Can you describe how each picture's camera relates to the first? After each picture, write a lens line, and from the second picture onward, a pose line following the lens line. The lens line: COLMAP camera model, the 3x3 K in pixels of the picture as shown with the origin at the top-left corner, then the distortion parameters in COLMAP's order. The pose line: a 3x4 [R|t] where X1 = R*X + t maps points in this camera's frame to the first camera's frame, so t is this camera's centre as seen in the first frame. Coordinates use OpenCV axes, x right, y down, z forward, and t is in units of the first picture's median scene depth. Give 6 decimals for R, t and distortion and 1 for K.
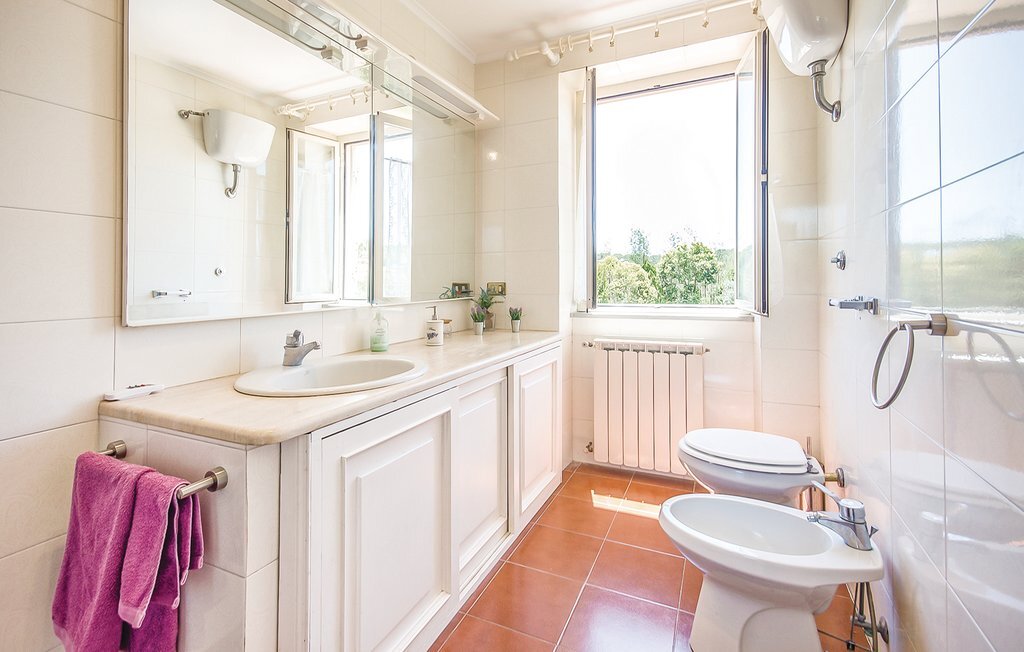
lens RADIAL K [[449.7, 0, 512.3], [0, 449.7, 272.7], [0, 0, 1]] dist [0.001133, 0.000015]
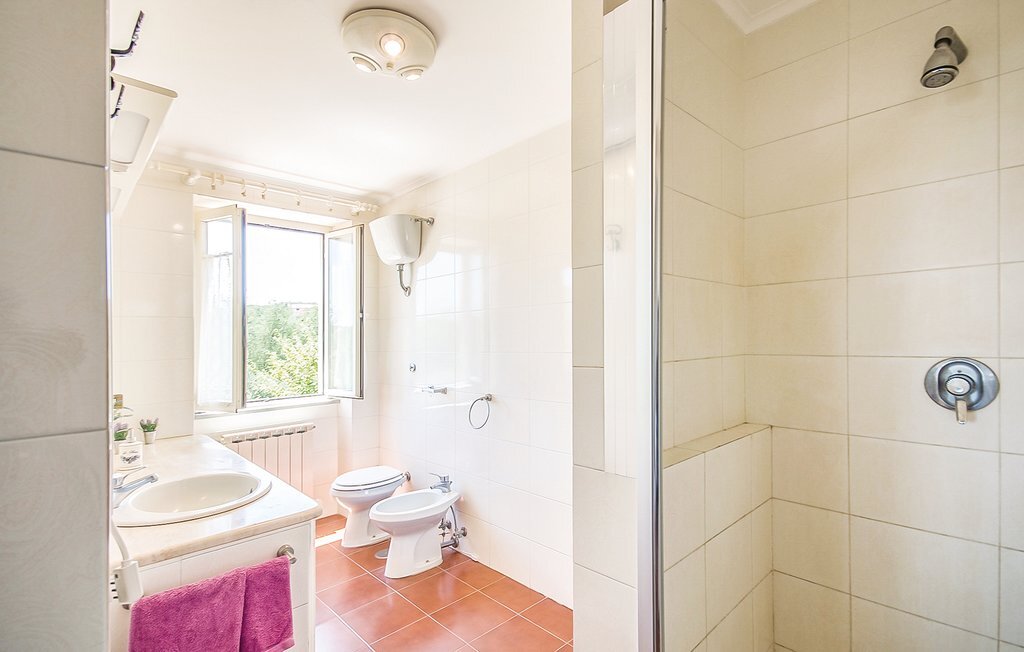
lens RADIAL K [[474.4, 0, 511.7], [0, 474.4, 337.9], [0, 0, 1]] dist [0.000812, 0.000108]
pose [[0.360357, 0.001863, 0.932812, -0.868057], [0.001778, 0.999995, -0.002684, -0.121999], [-0.932813, 0.002626, 0.360352, -0.143386]]
